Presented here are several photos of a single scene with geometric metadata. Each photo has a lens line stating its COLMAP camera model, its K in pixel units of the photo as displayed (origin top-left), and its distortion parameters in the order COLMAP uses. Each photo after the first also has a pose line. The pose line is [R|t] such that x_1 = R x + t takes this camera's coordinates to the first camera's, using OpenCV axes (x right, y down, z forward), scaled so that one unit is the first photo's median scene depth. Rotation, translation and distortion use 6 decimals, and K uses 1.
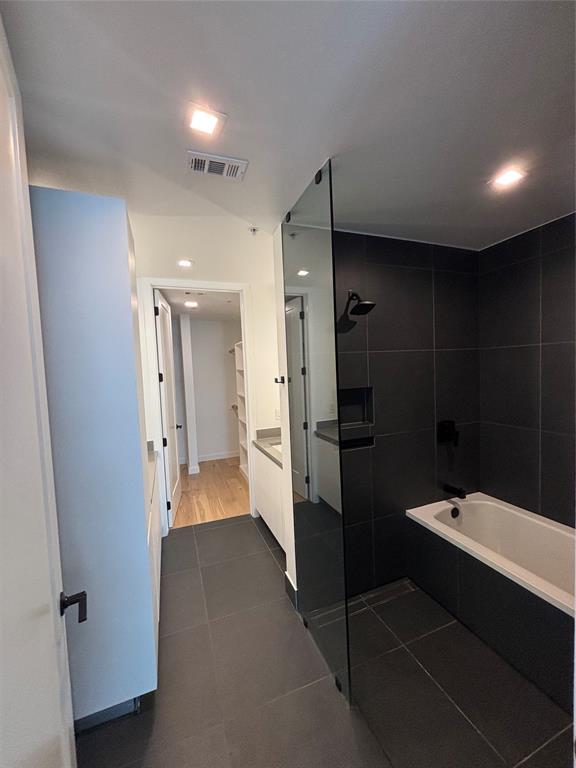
lens RADIAL K [[310.4, 0, 289.6], [0, 310.4, 382.5], [0, 0, 1]] dist [0.009283, -0.000953]
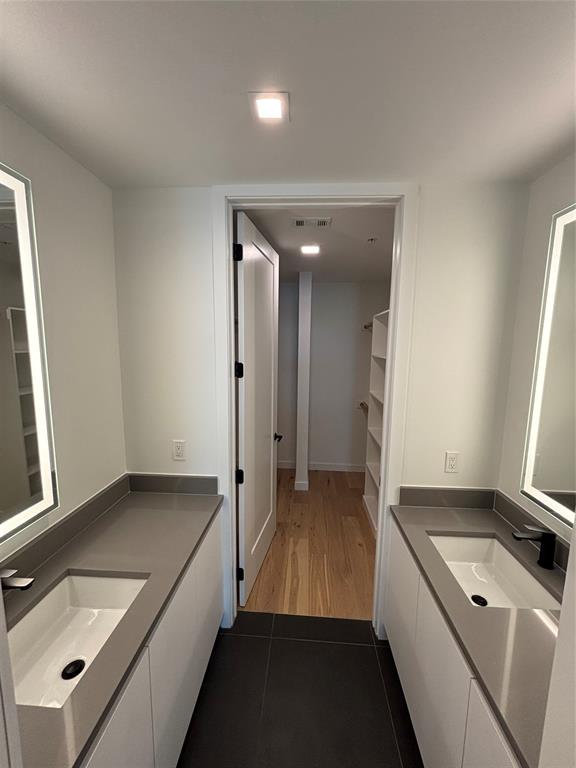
lens RADIAL K [[310.4, 0, 292.1], [0, 310.4, 384.2], [0, 0, 1]] dist [0.009283, -0.000953]
pose [[0.911762, 0.109364, -0.395891, -0.070556], [-0.071735, 0.991485, 0.108685, -0.046827], [0.404406, -0.070696, 0.911843, 0.392768]]
